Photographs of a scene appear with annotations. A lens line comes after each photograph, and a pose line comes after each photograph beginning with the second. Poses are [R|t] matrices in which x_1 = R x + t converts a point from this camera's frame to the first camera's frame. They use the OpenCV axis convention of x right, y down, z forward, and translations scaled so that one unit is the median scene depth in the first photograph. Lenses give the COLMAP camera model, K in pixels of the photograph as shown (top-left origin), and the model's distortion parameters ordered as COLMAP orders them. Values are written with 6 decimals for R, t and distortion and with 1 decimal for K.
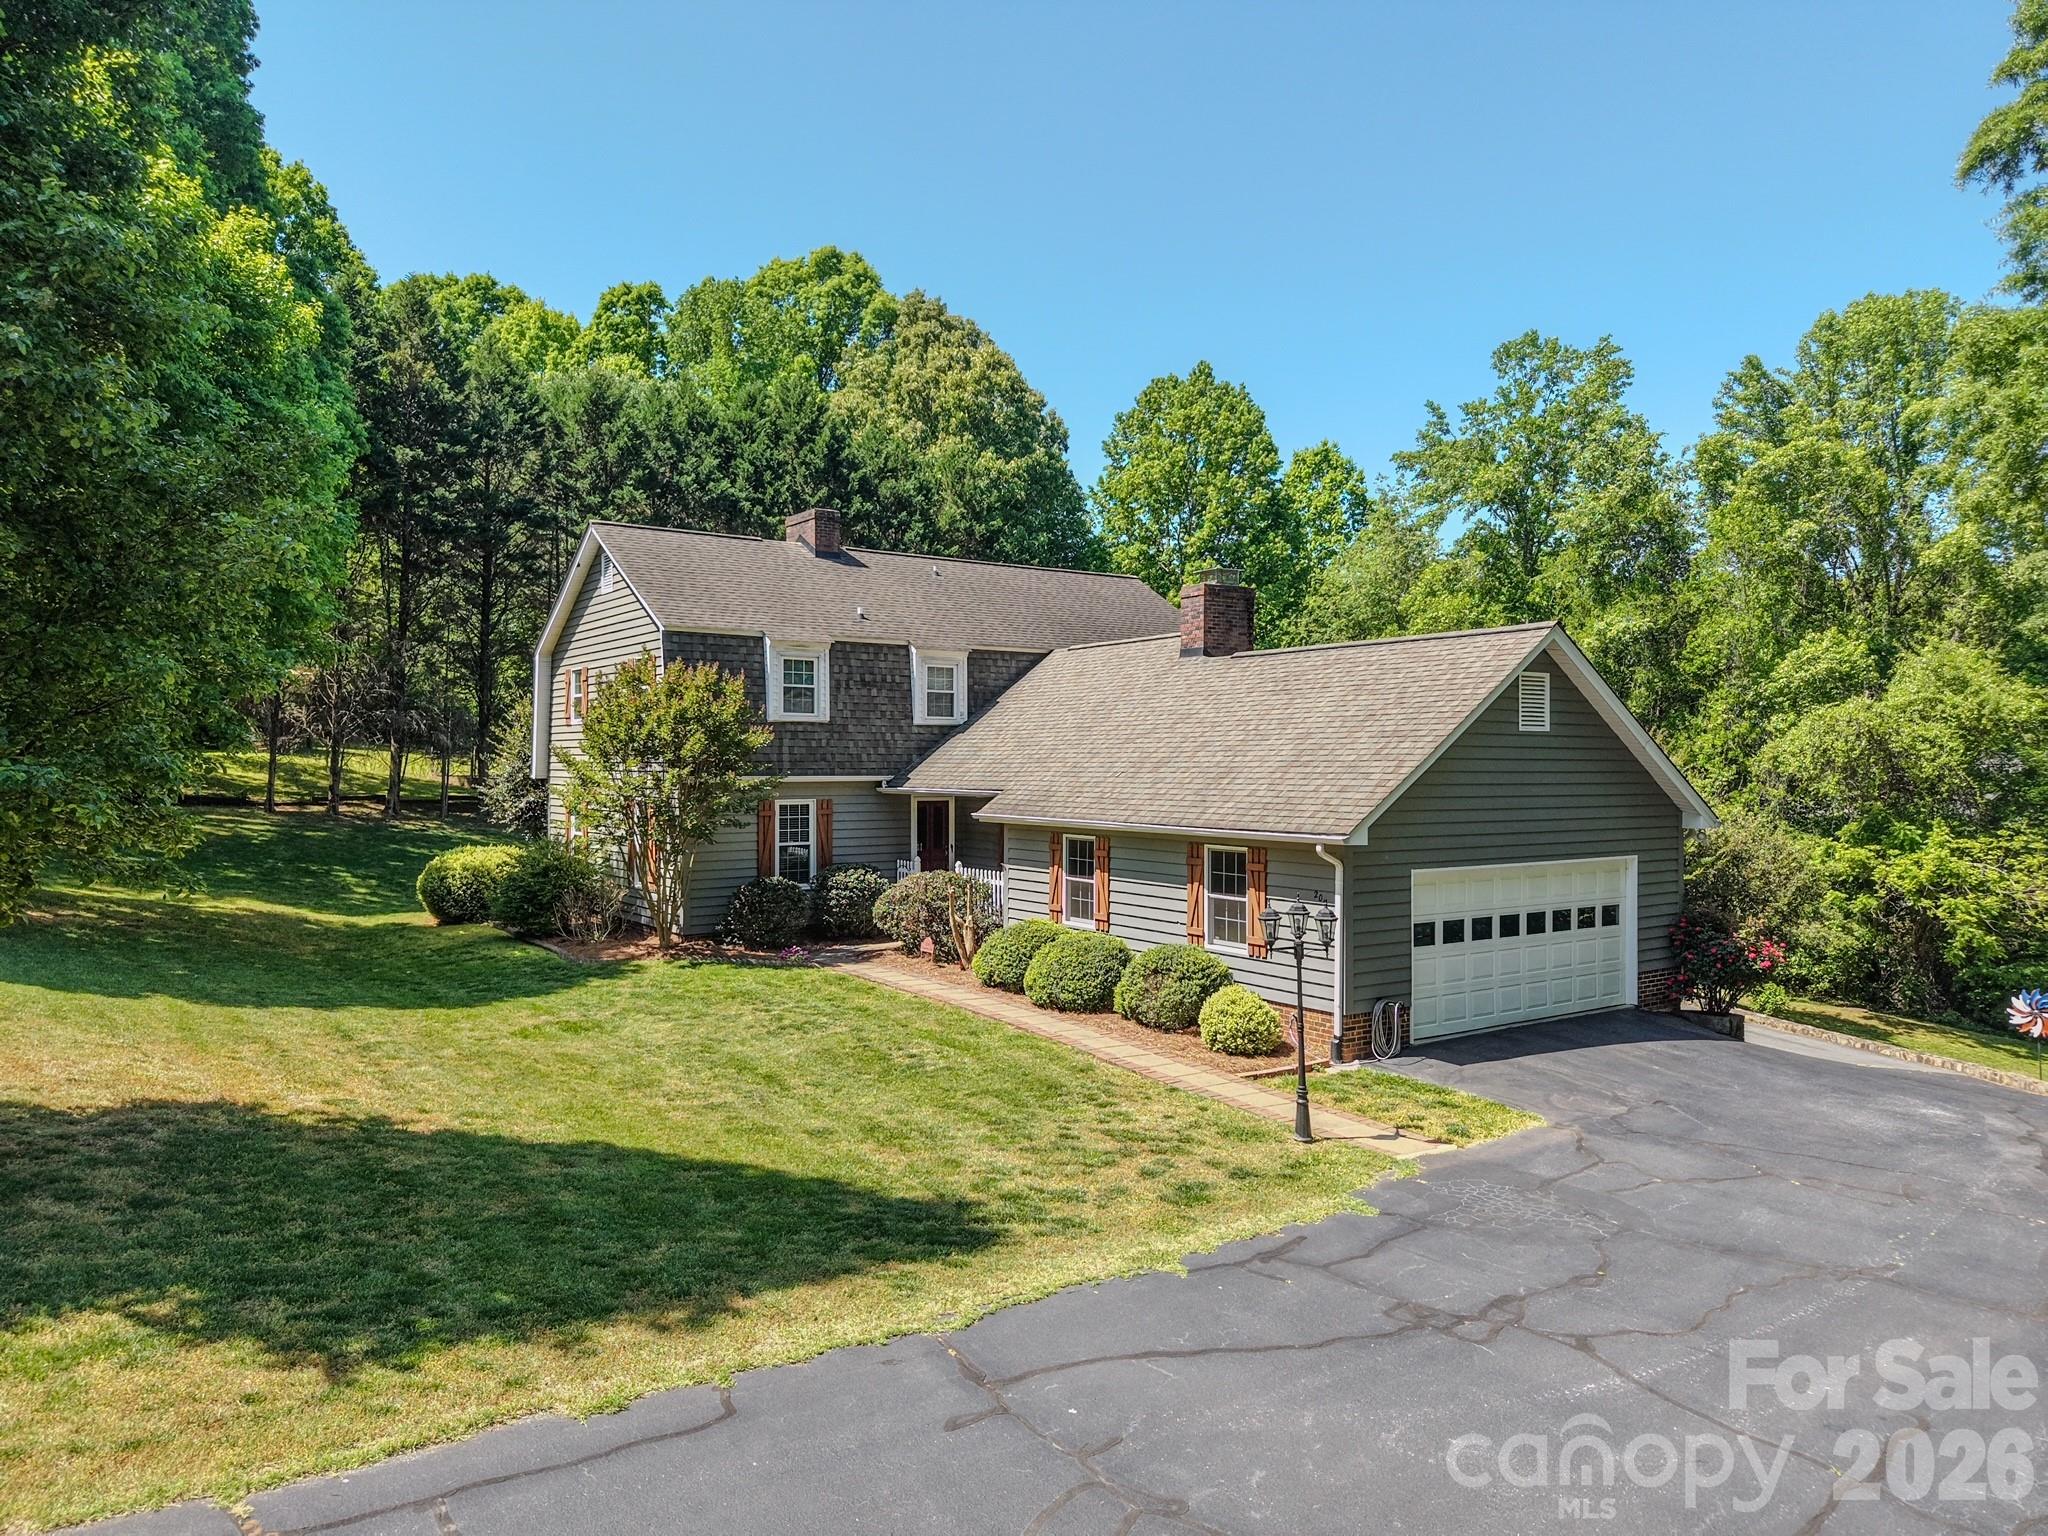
lens RADIAL K [[1388.7, 0, 1024.0], [0, 1388.7, 768.0], [0, 0, 1]] dist [0.022908, -0.001009]
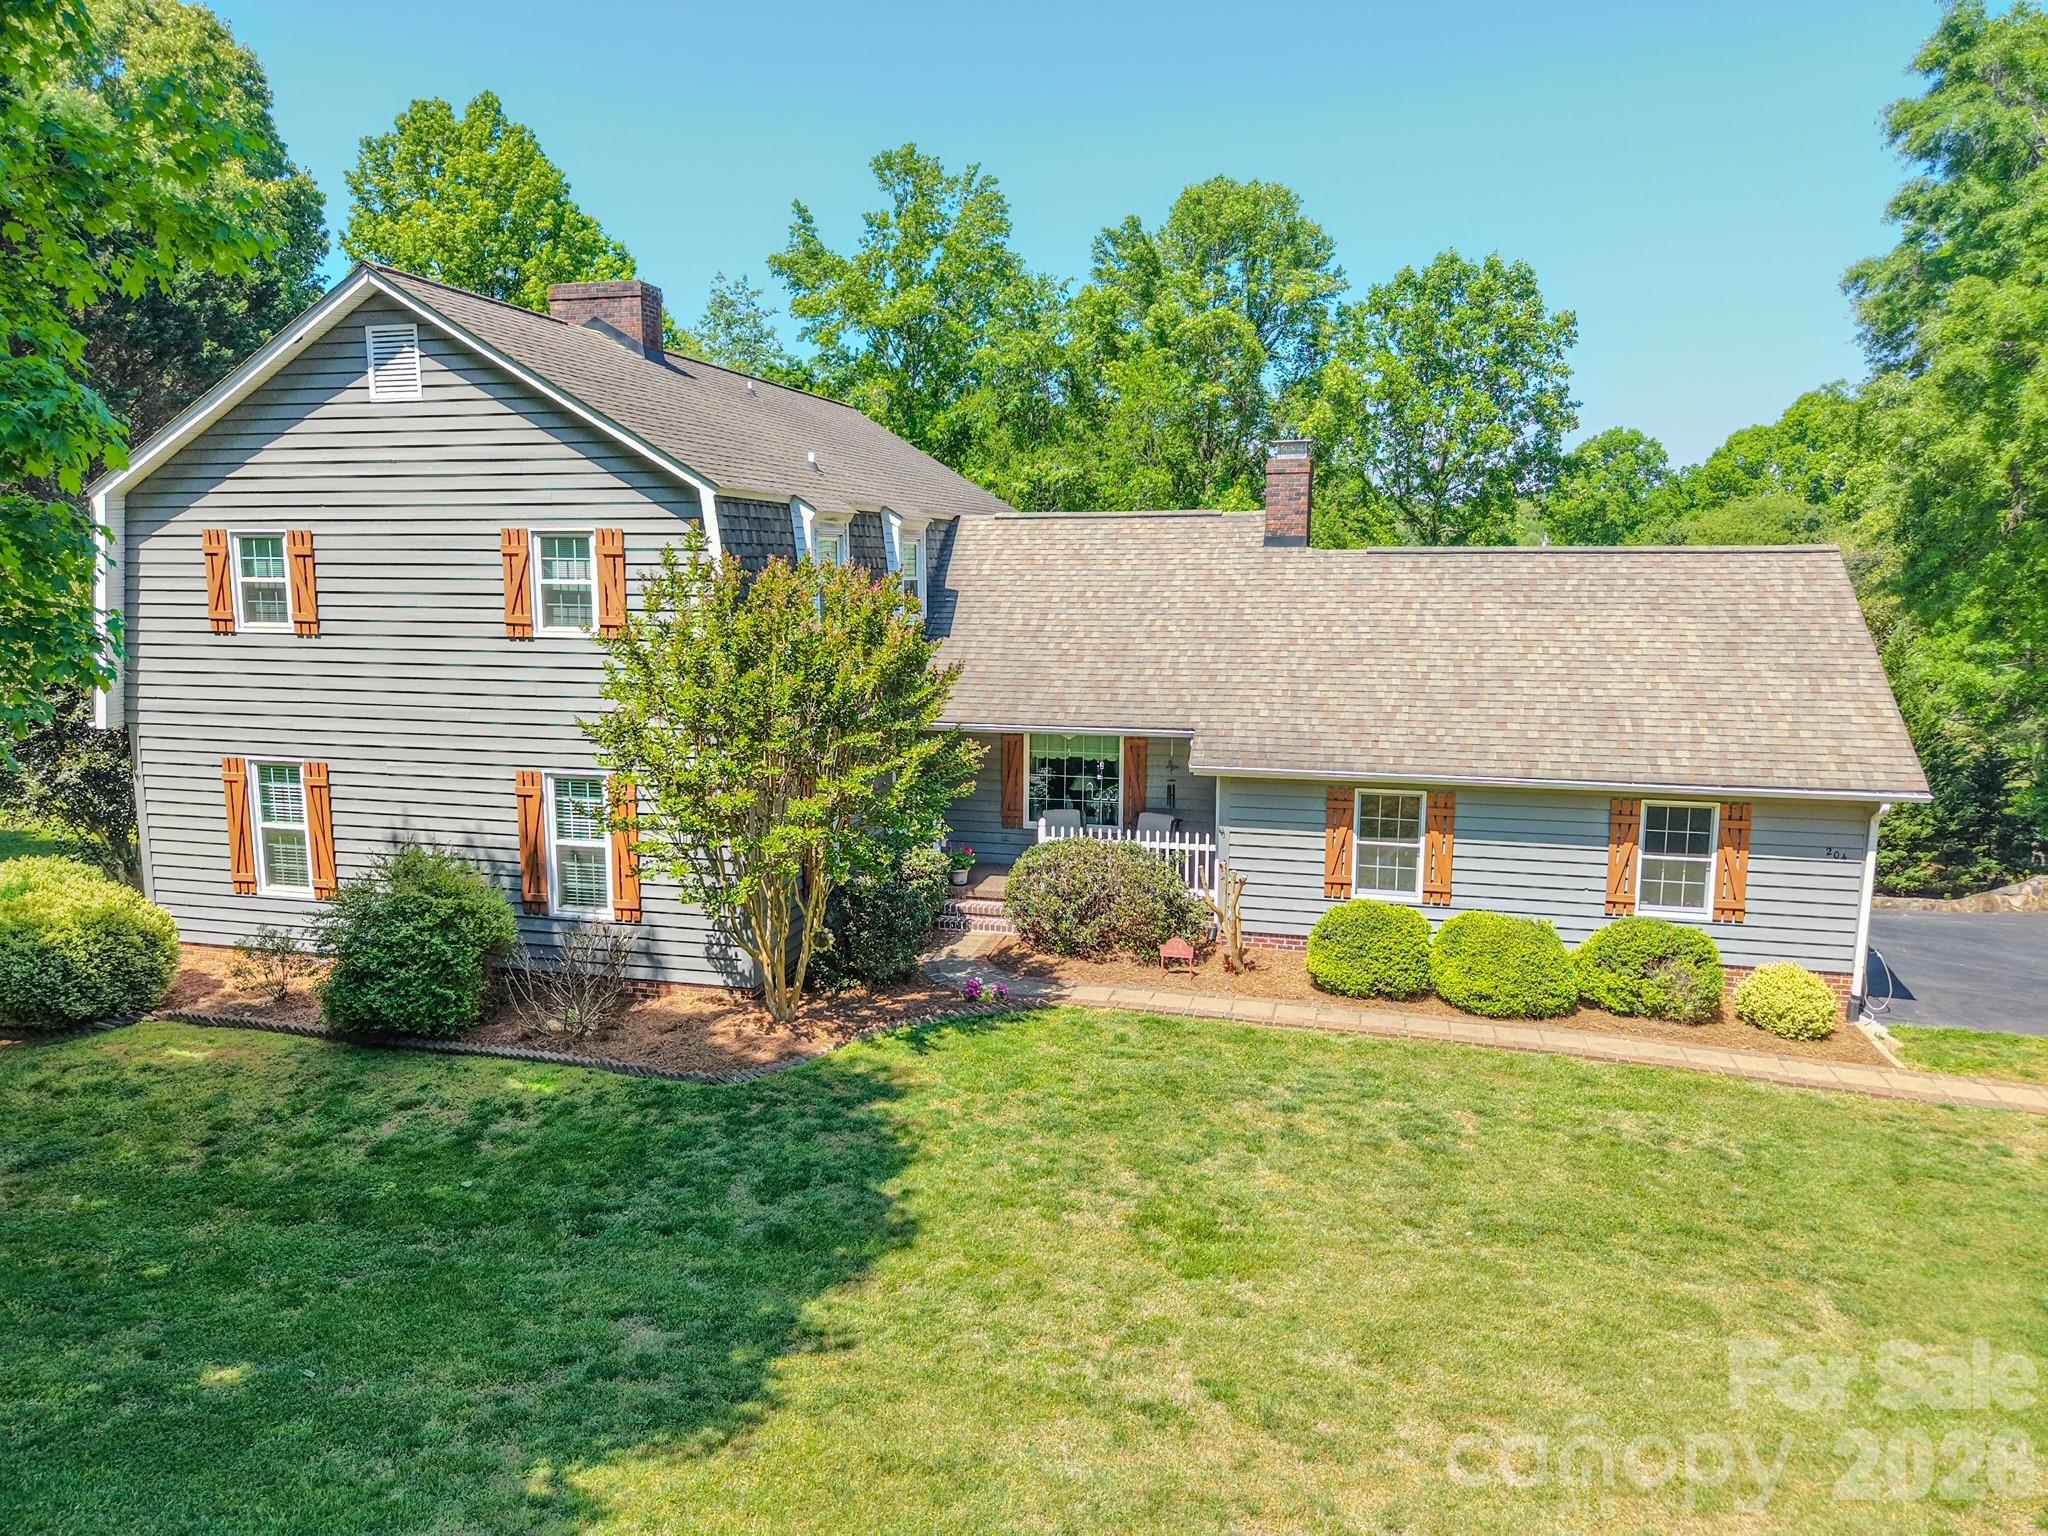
lens RADIAL K [[1367.9, 0, 1024.0], [0, 1367.9, 768.0], [0, 0, 1]] dist [0.005035, 0.005884]
pose [[0.749177, -0.102016, 0.654467, -0.546317], [0.003475, 0.988660, 0.150132, -0.071851], [-0.662361, -0.110201, 0.741036, 0.476070]]
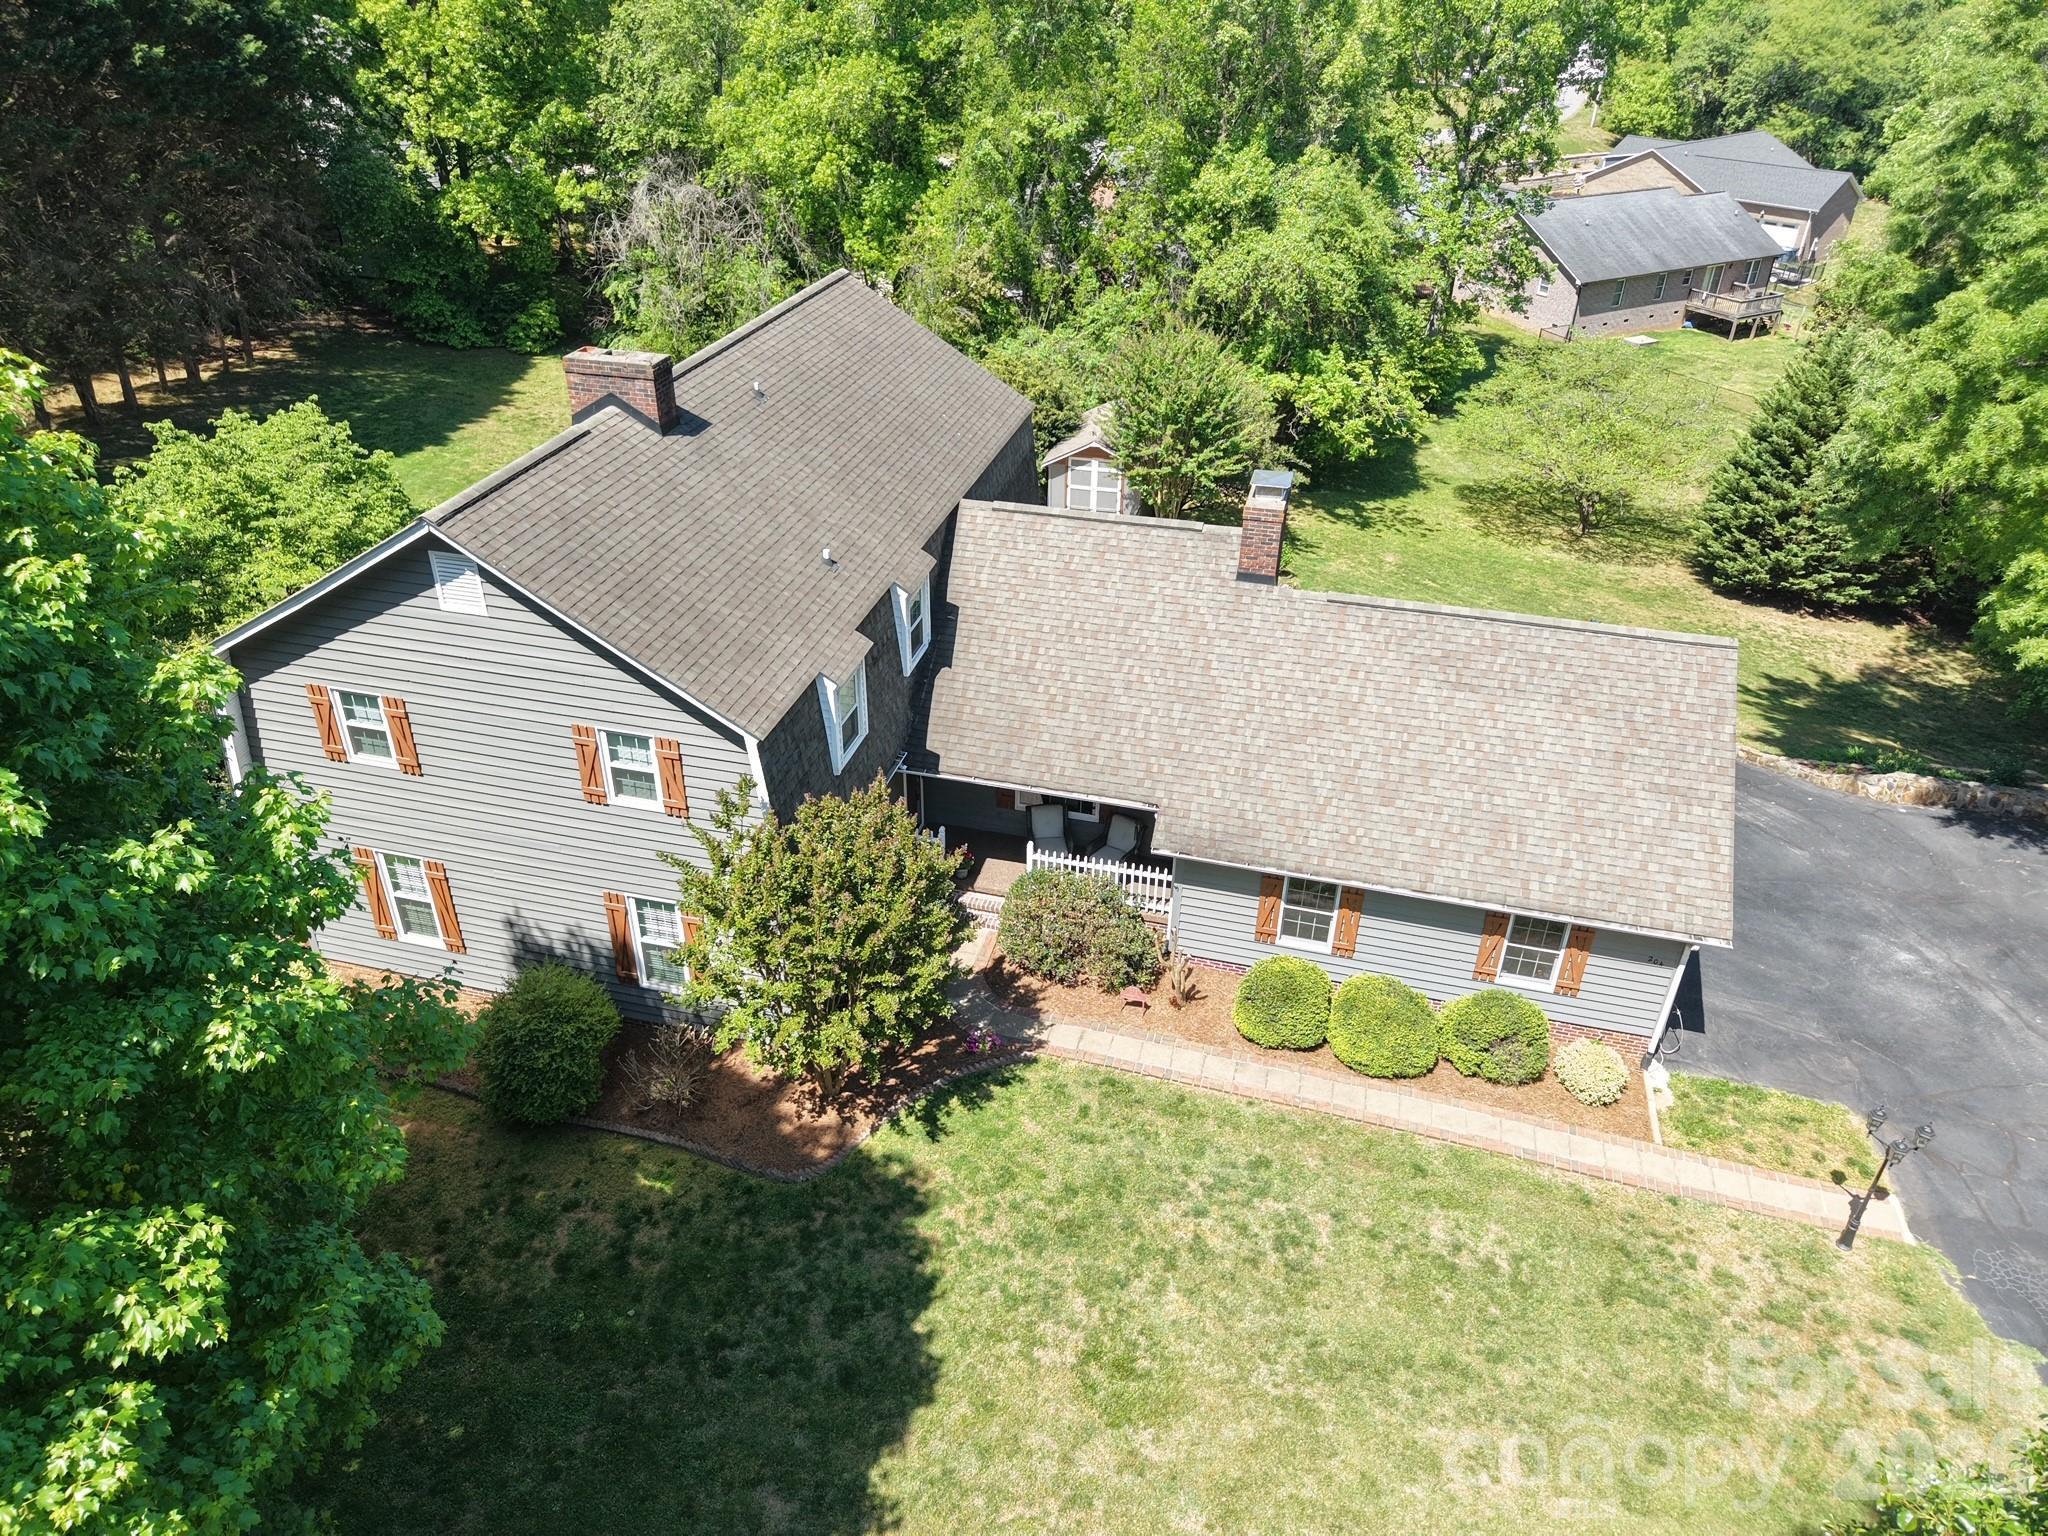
lens RADIAL K [[1372.5, 0, 1024.2], [0, 1372.5, 755.4], [0, 0, 1]] dist [0.015996, -0.003896]
pose [[0.750278, -0.340653, 0.566603, -0.546066], [-0.010736, 0.850641, 0.525638, -0.457080], [-0.661036, -0.400458, 0.634559, 0.474373]]
